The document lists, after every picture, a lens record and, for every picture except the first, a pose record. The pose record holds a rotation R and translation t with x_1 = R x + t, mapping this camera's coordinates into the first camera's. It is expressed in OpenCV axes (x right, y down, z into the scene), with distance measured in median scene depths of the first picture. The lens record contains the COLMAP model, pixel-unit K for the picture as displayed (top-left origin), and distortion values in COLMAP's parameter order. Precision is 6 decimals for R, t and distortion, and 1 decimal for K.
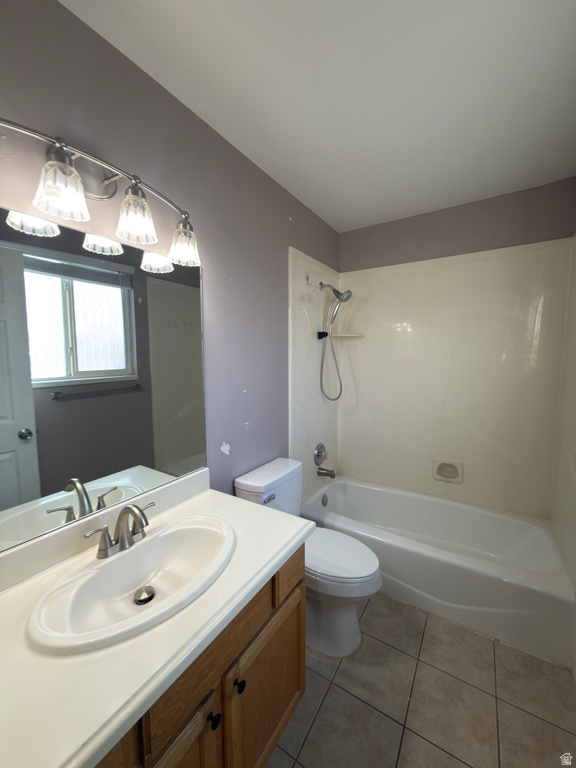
lens RADIAL K [[304.7, 0, 288.6], [0, 304.7, 389.3], [0, 0, 1]] dist [-0.000651, -0.000345]
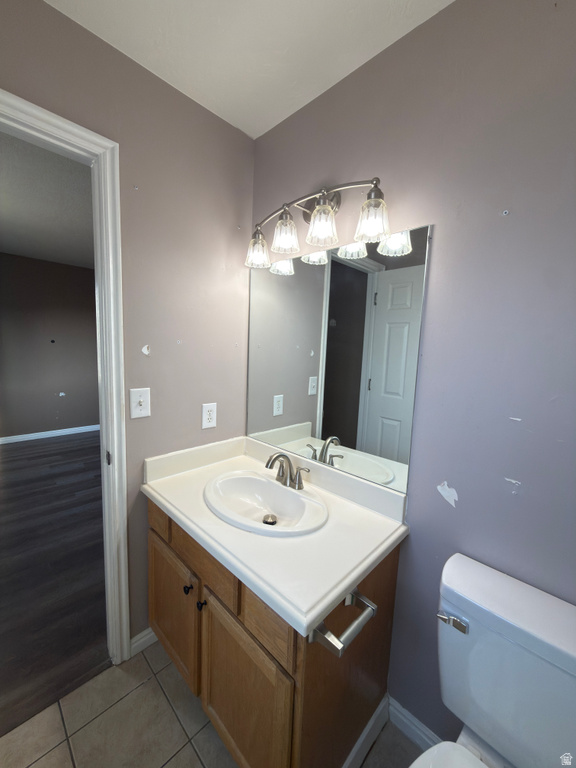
lens RADIAL K [[304.7, 0, 290.2], [0, 304.7, 381.5], [0, 0, 1]] dist [-0.000651, -0.000345]
pose [[-0.194729, 0.108889, -0.974794, 0.593249], [-0.152259, 0.978416, 0.139709, -0.098607], [0.968967, 0.175627, -0.173946, 0.953234]]
